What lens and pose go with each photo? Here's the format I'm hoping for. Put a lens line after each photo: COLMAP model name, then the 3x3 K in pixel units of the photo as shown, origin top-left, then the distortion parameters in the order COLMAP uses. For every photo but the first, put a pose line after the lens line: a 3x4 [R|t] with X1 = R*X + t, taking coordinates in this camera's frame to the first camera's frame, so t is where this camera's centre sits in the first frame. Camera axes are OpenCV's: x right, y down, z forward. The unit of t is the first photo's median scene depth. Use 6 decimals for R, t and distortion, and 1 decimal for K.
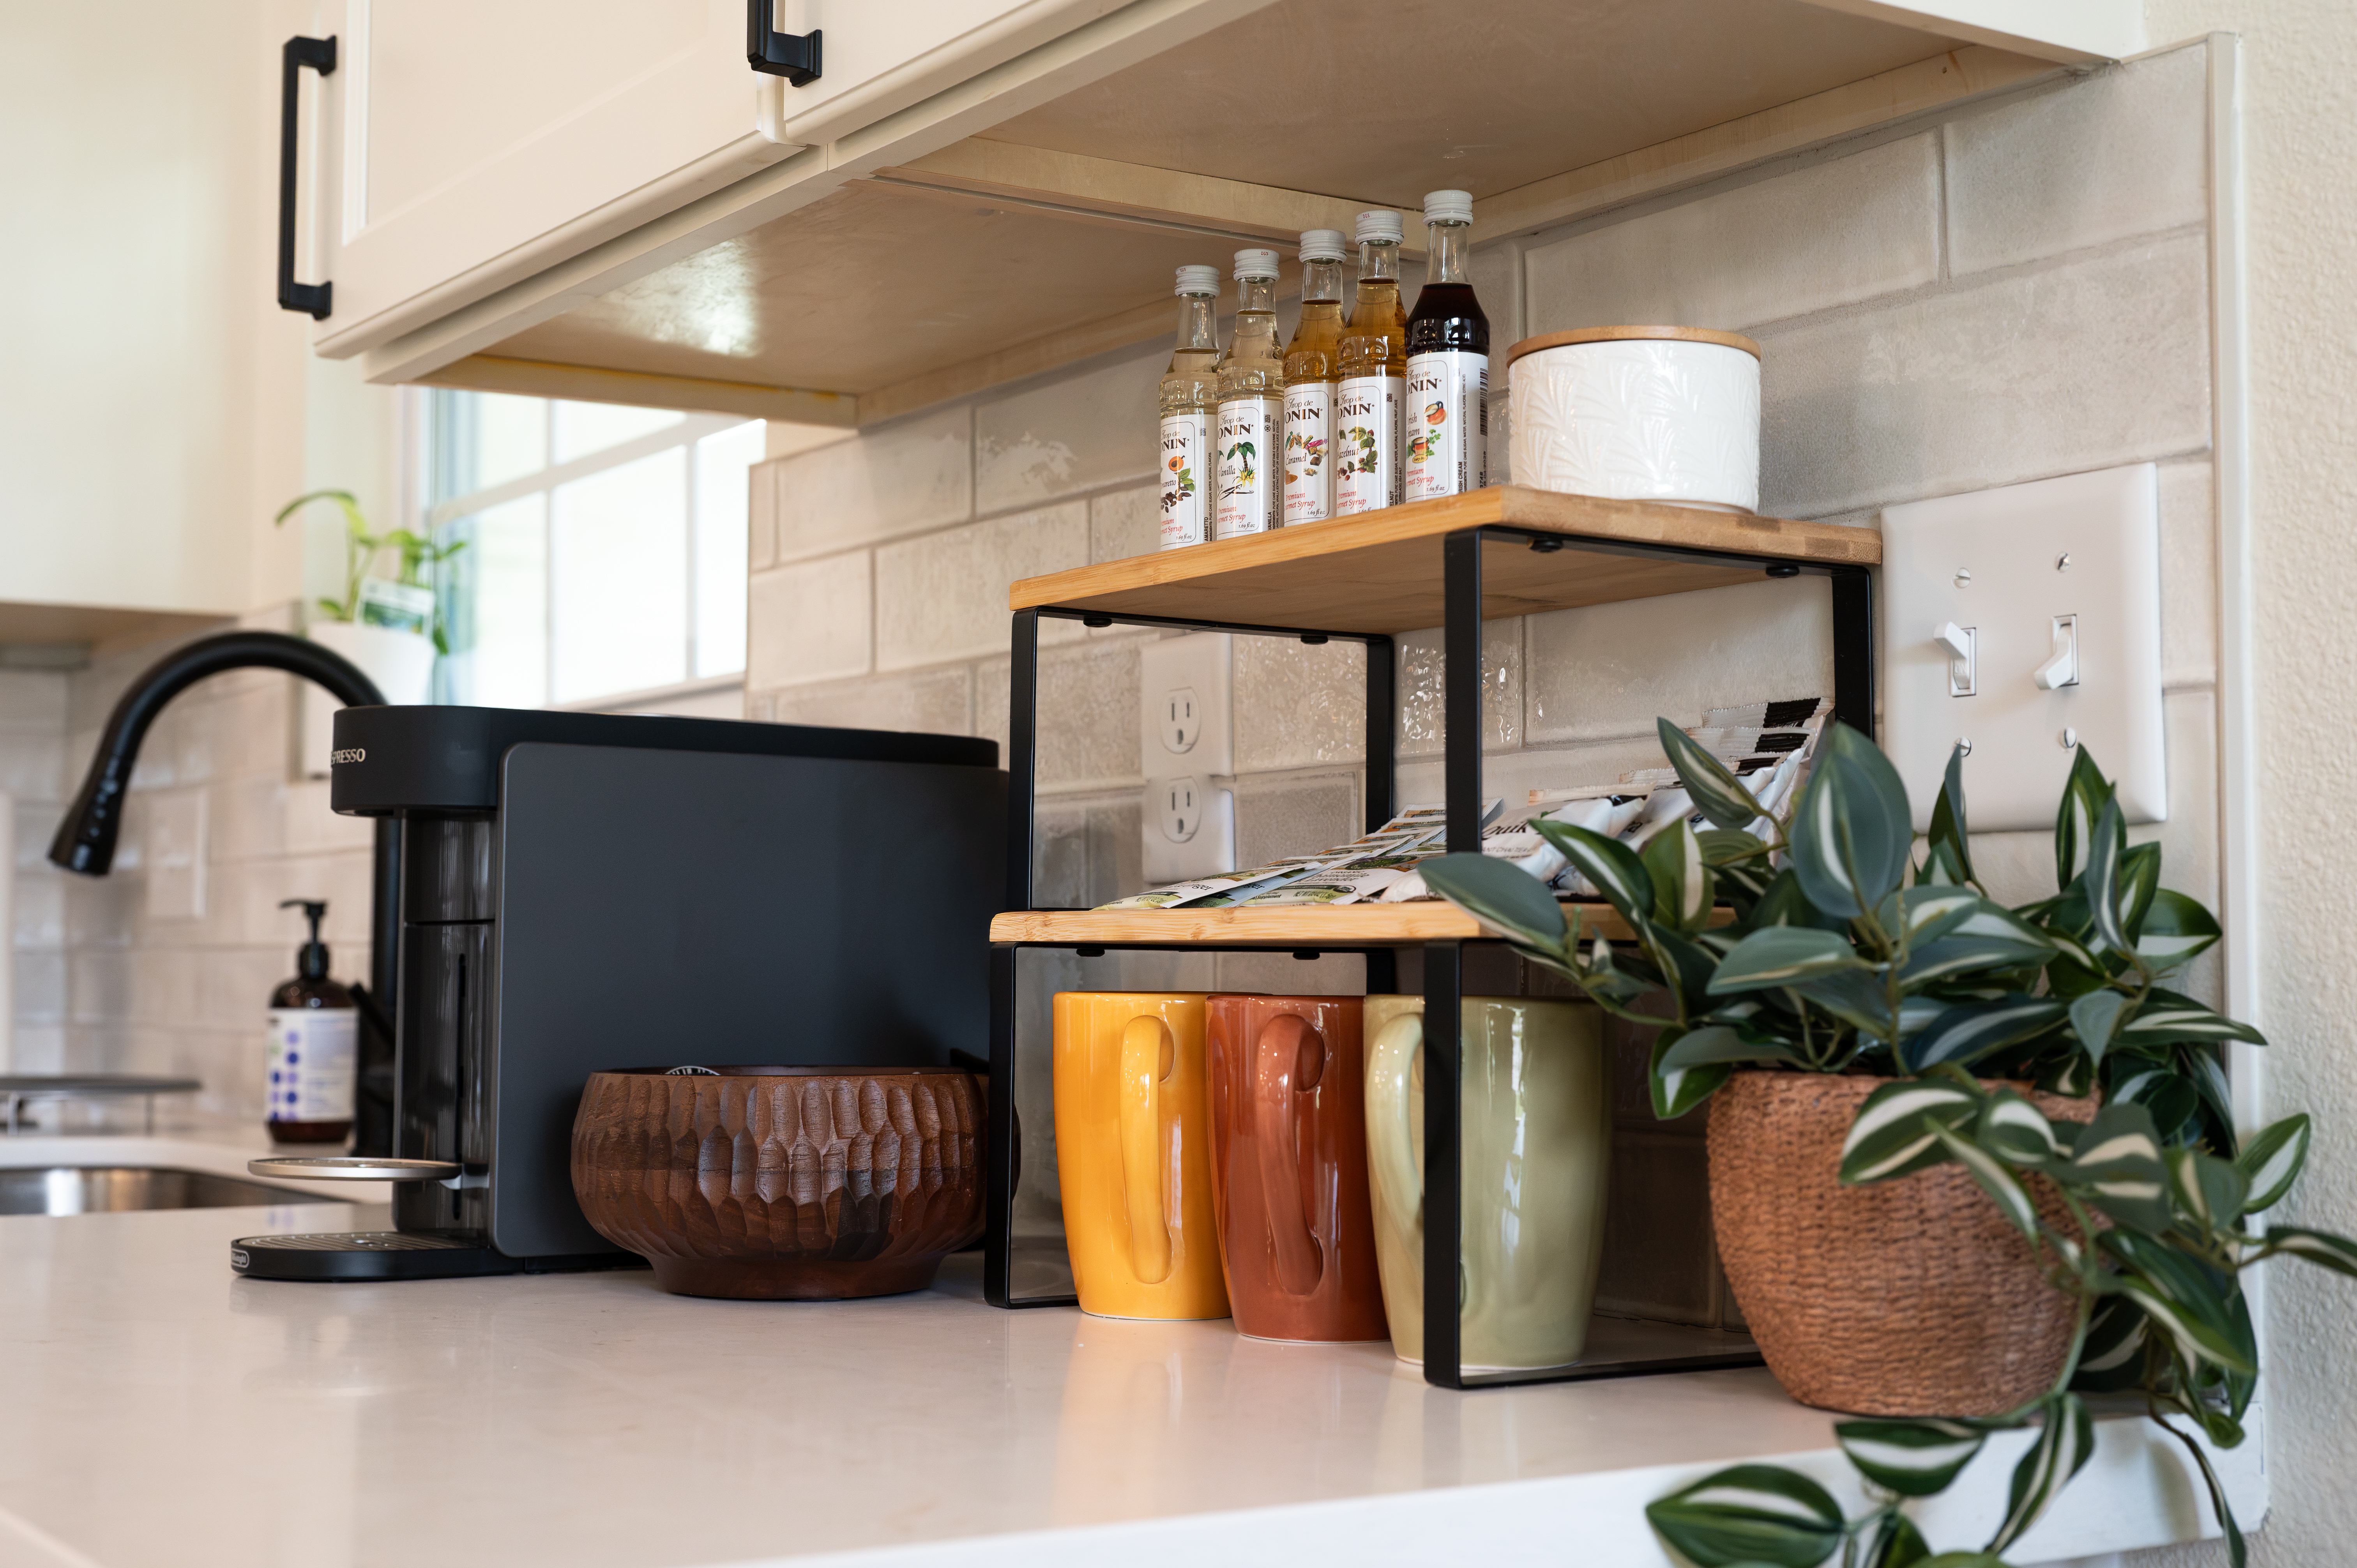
lens RADIAL K [[3091.6, 0, 1175.2], [0, 3091.6, 774.7], [0, 0, 1]] dist [0.004220, 0.000000]
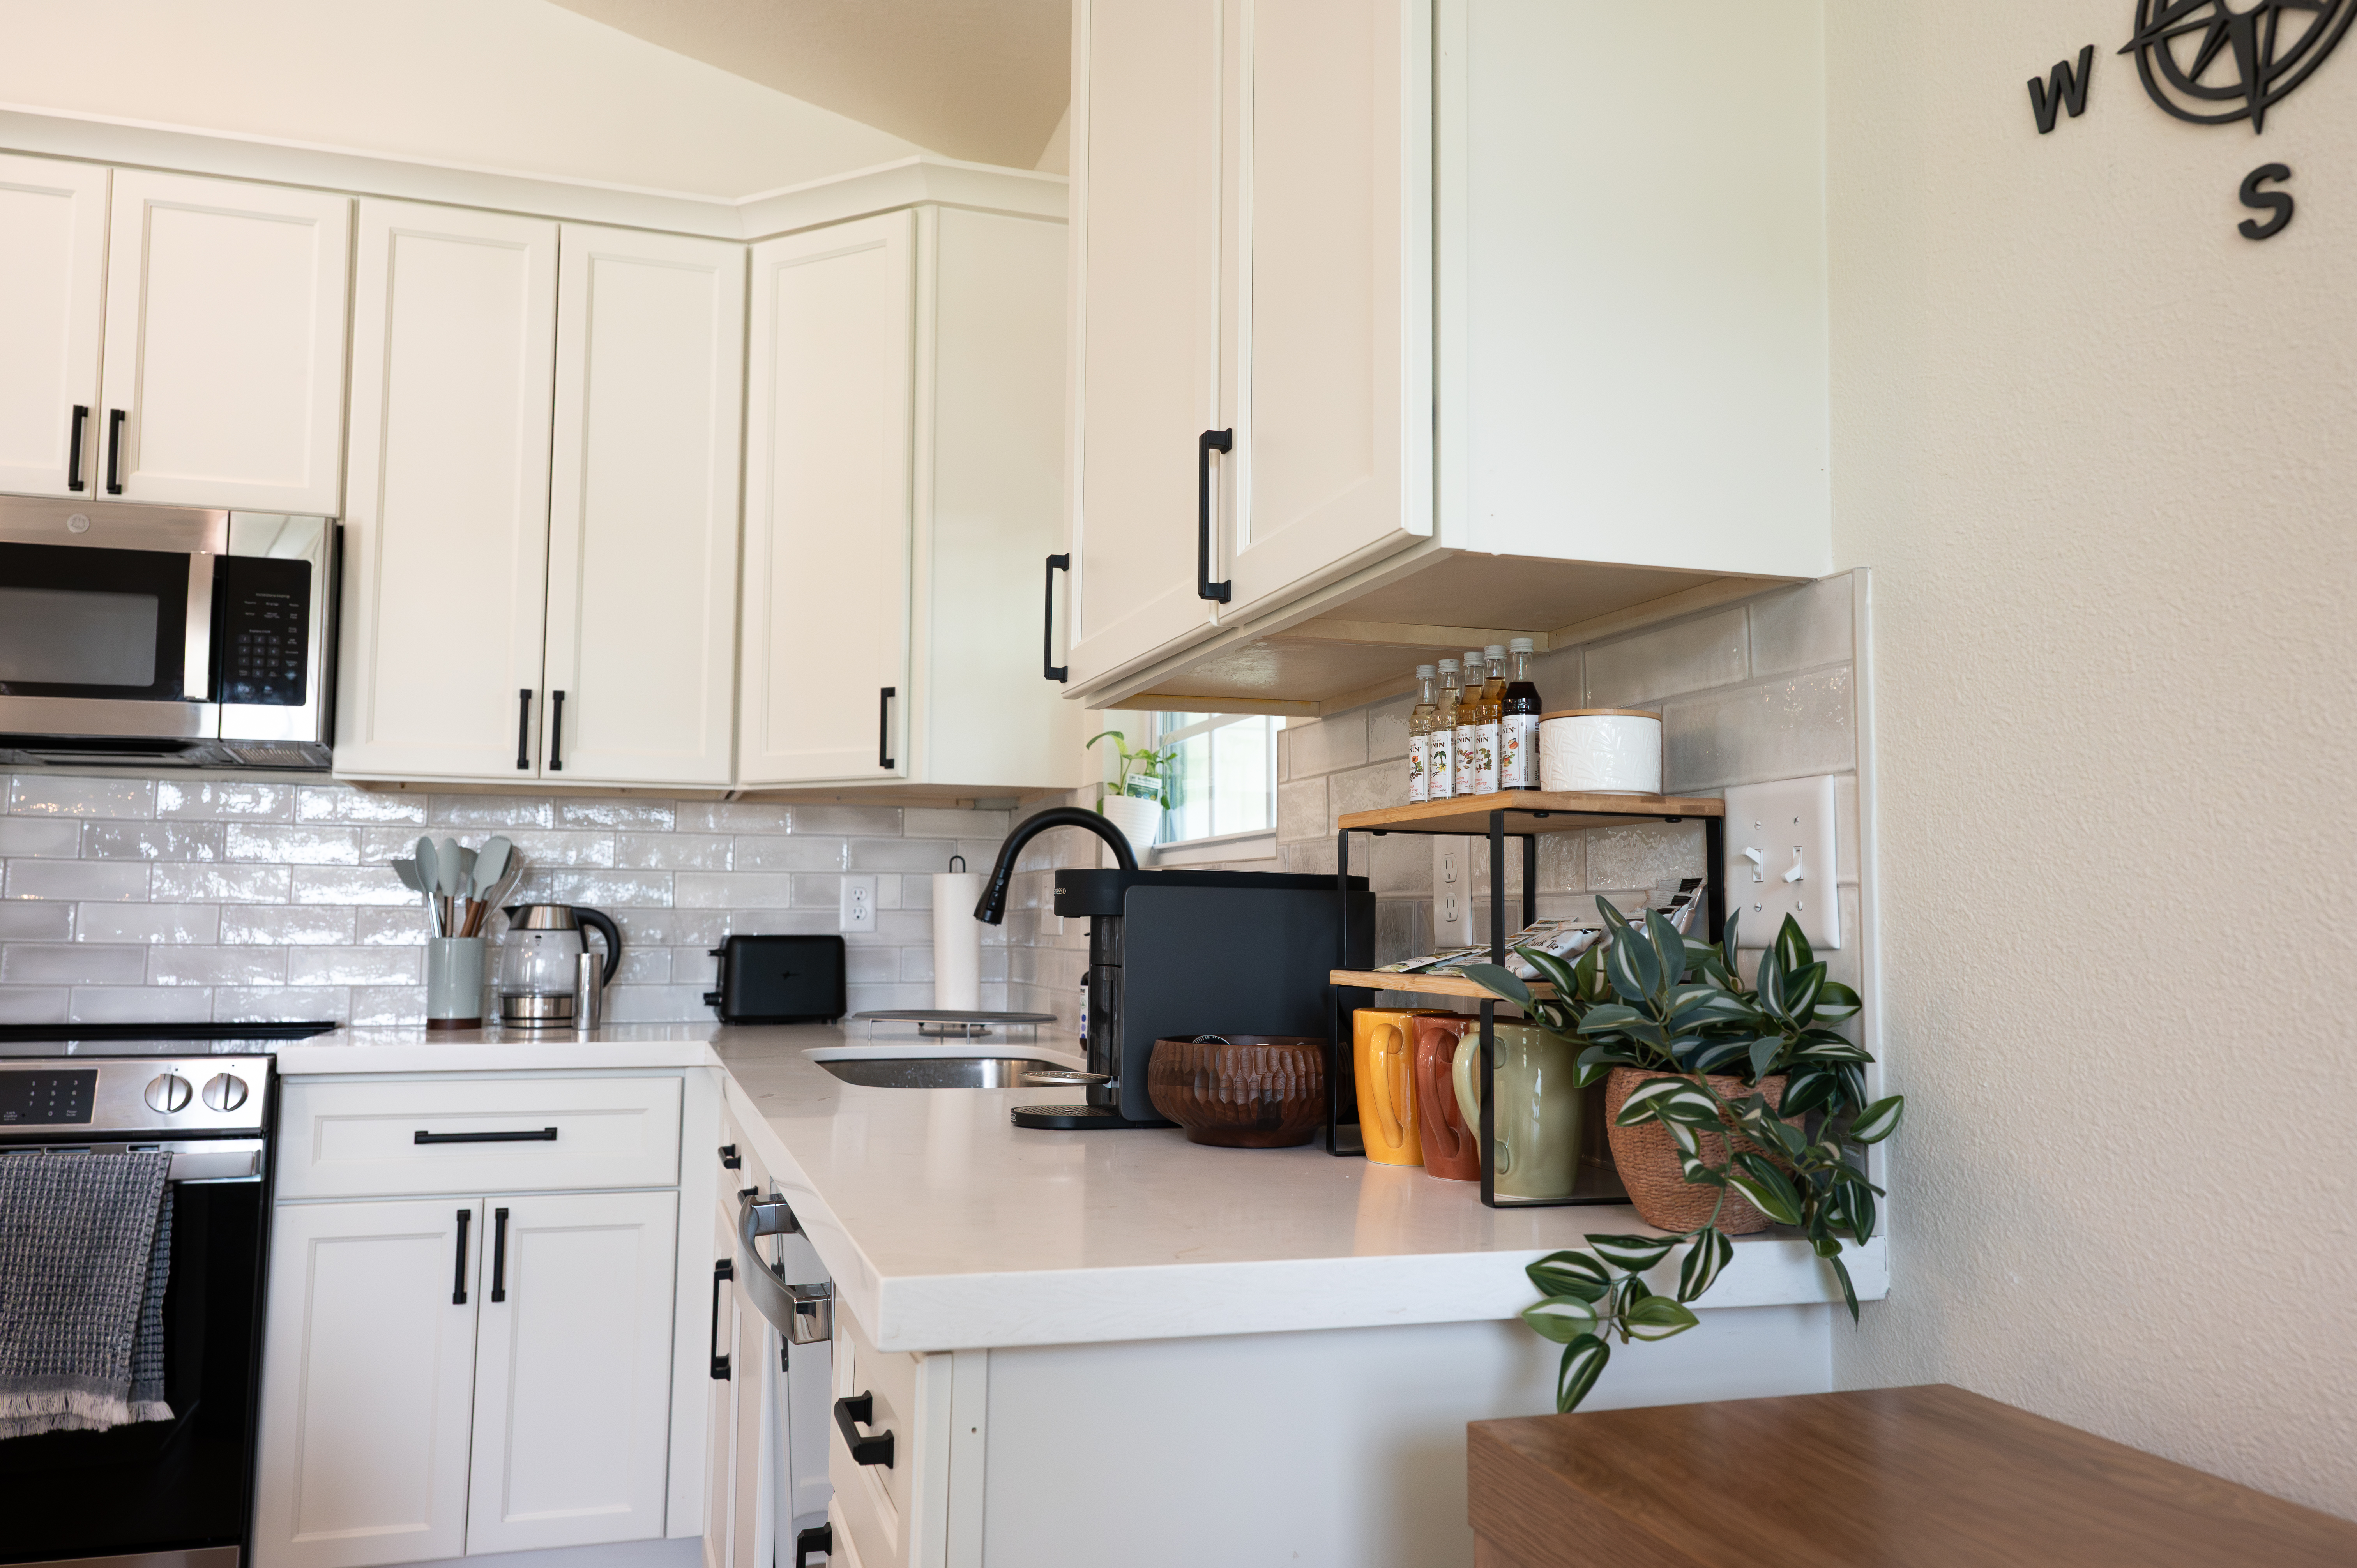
lens RADIAL K [[1726.2, 0, 1175.6], [0, 1726.2, 782.8], [0, 0, 1]] dist [0.027158, -0.010225]
pose [[0.961109, -0.016049, -0.275703, 0.190972], [0.009287, 0.999624, -0.025814, -0.062374], [0.276013, 0.022250, 0.960896, -0.210519]]
